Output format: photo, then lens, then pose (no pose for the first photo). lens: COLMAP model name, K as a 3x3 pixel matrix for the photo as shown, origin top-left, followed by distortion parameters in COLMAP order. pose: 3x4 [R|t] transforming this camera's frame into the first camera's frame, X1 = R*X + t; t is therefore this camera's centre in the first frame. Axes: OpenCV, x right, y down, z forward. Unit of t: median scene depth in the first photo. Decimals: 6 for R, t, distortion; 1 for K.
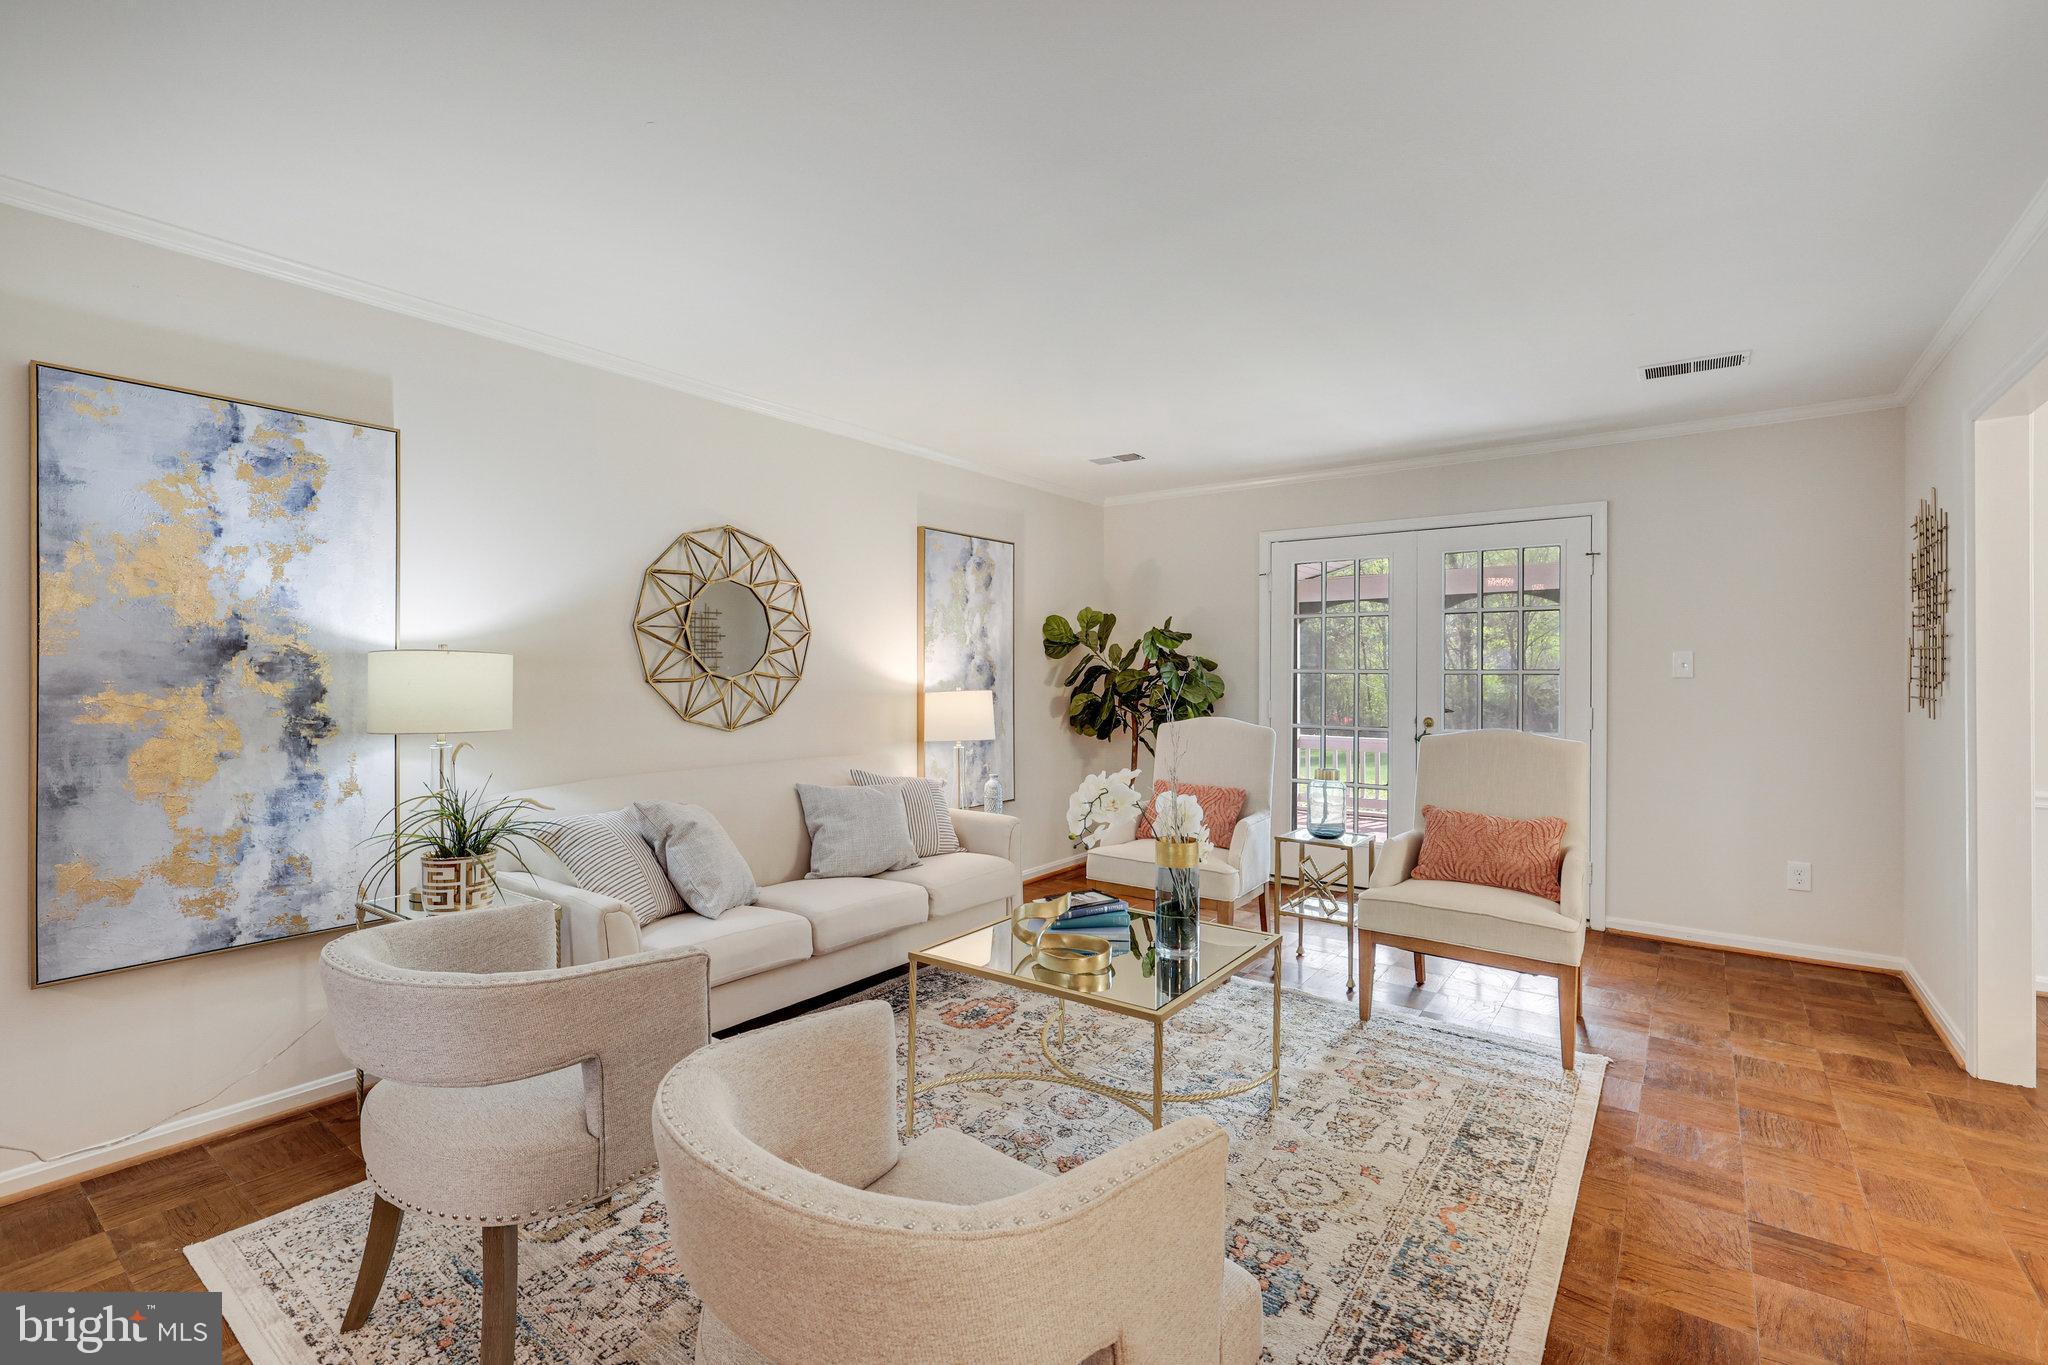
lens RADIAL K [[895.8, 0, 1031.1], [0, 895.8, 678.2], [0, 0, 1]] dist [0.001737, 0.000169]
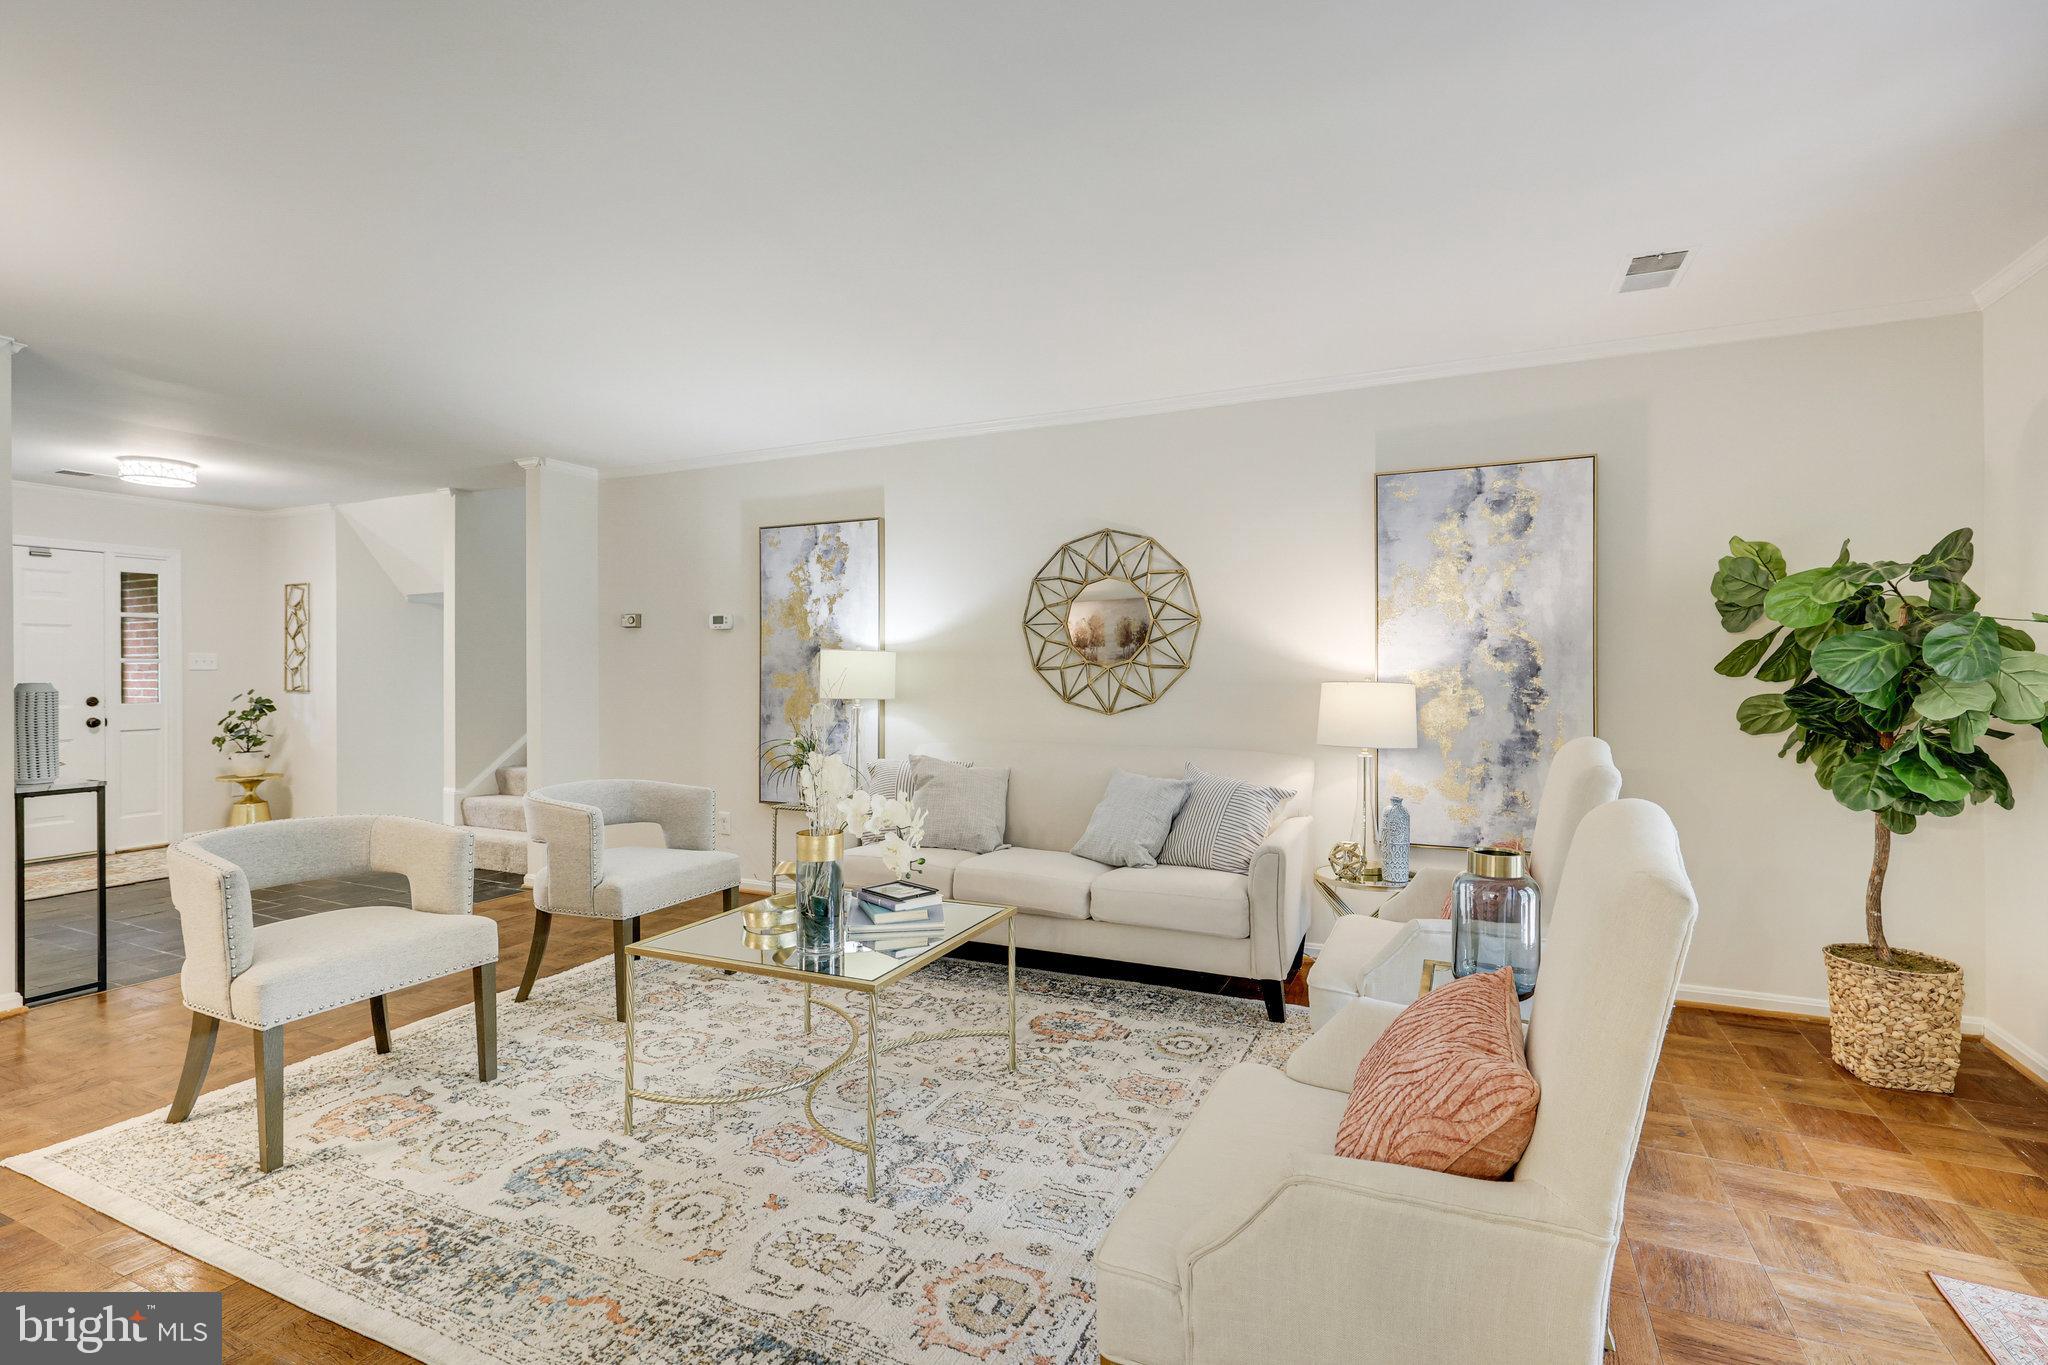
lens RADIAL K [[929.6, 0, 1030.0], [0, 929.6, 676.0], [0, 0, 1]] dist [0.002238, 0.000519]
pose [[0.218805, 0.005281, -0.975754, 0.885547], [-0.001472, 0.999986, 0.005082, 0.007034], [0.975768, 0.000324, 0.218810, 0.761728]]
